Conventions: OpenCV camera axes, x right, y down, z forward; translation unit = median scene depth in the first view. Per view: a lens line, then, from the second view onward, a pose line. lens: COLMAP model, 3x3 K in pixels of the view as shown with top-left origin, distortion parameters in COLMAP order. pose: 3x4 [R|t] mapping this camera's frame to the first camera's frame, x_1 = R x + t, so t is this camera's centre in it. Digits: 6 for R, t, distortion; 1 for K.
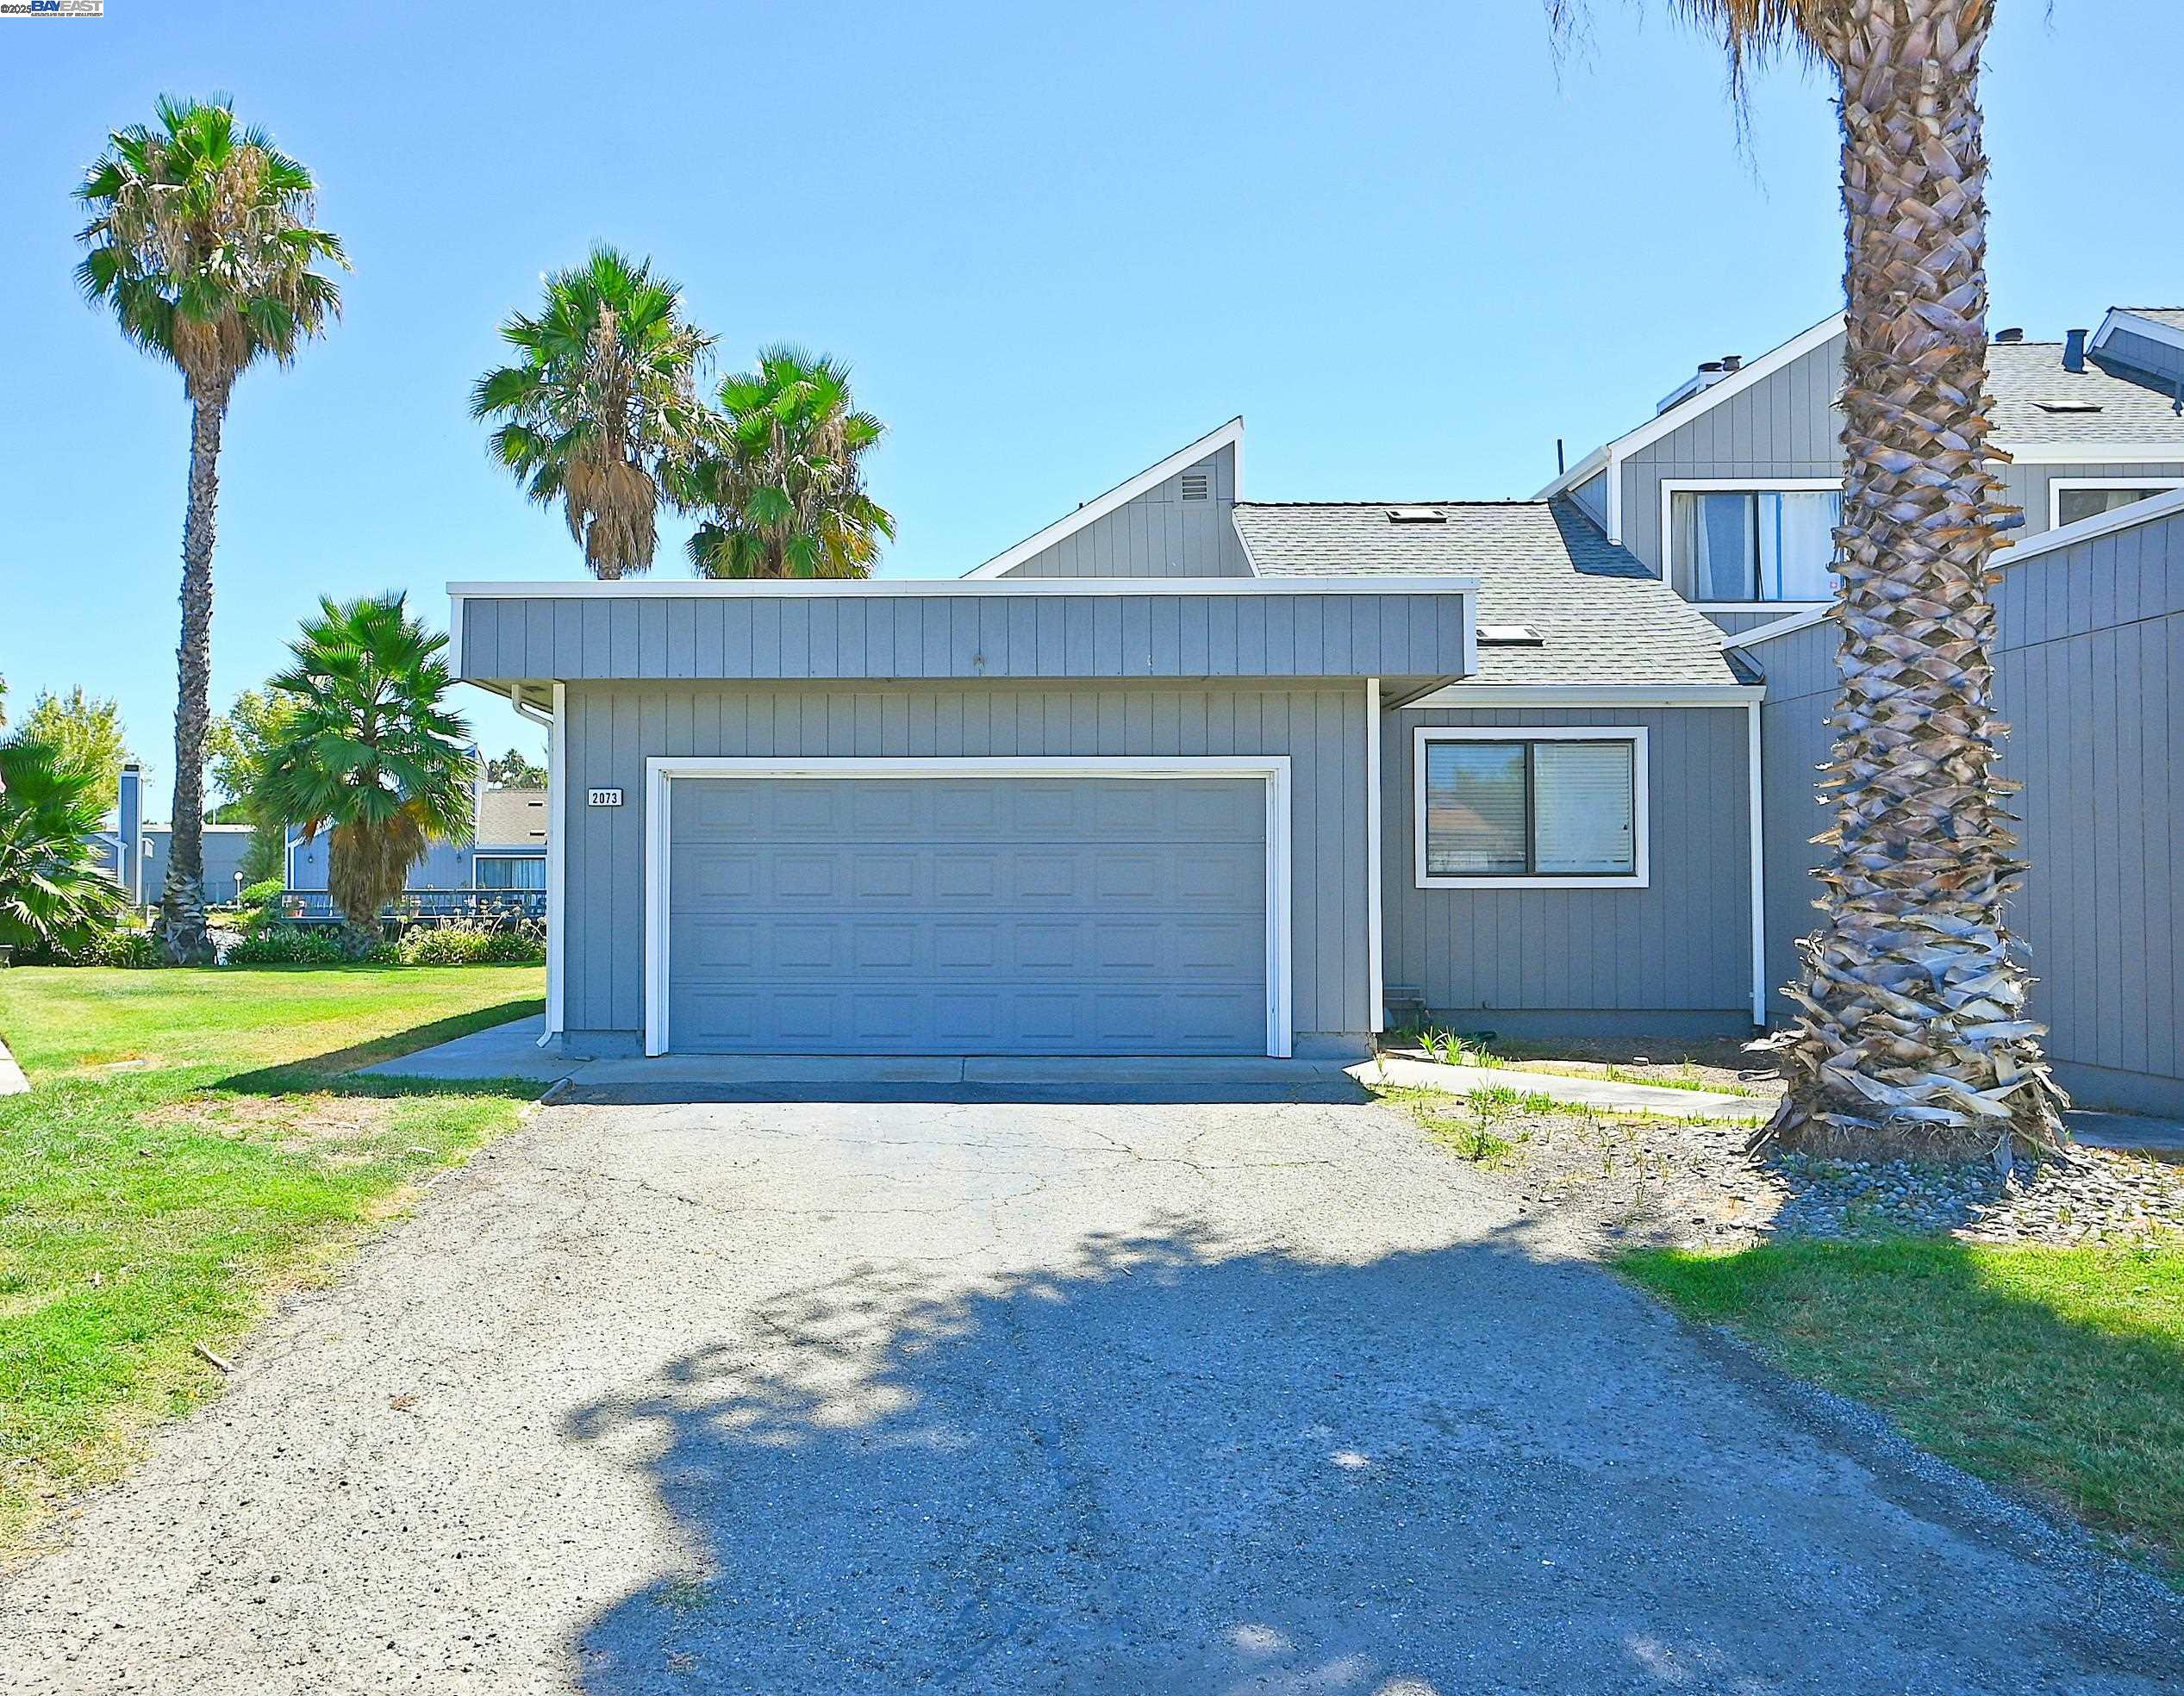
lens RADIAL K [[1587.9, 0, 935.8], [0, 1587.9, 848.7], [0, 0, 1]] dist [-0.002997, 0.002217]
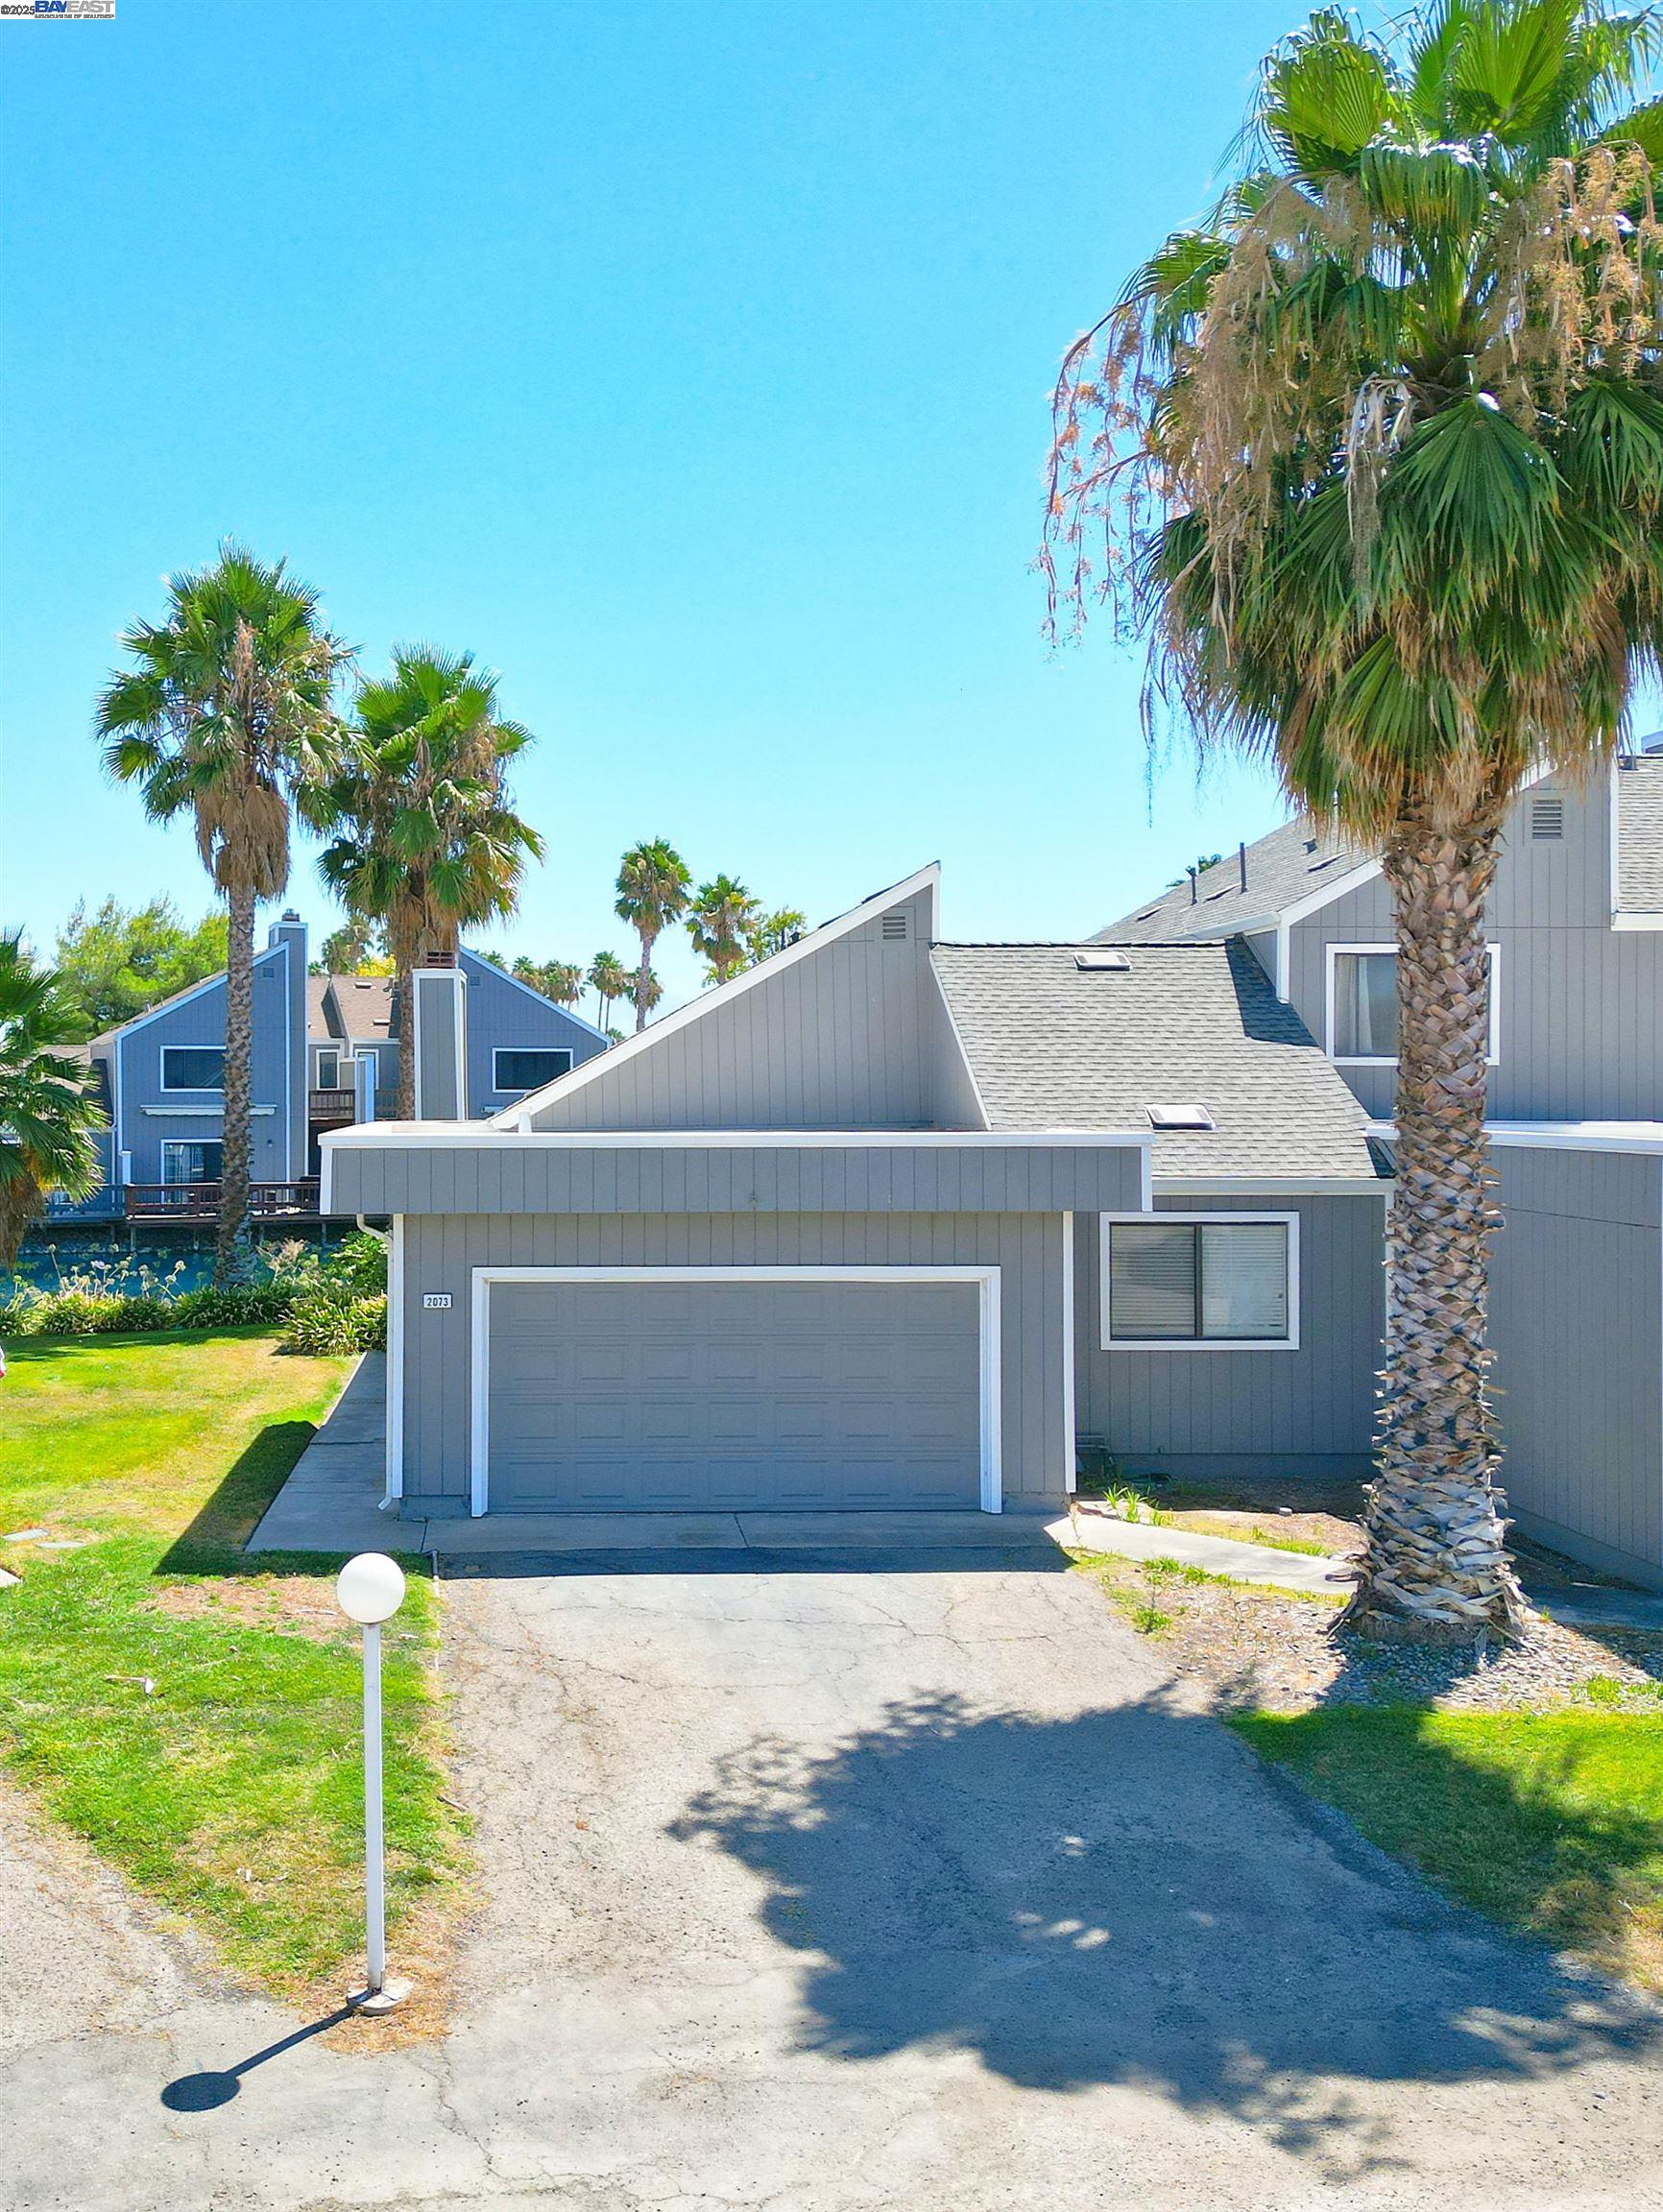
lens RADIAL K [[2066.4, 0, 606.7], [0, 2066.4, 1104.5], [0, 0, 1]] dist [0.130443, -0.215942]
pose [[0.997880, -0.000636, 0.065081, -0.298777], [-0.001089, 0.999649, 0.026467, -0.366190], [-0.065075, -0.026481, 0.997529, -0.934085]]
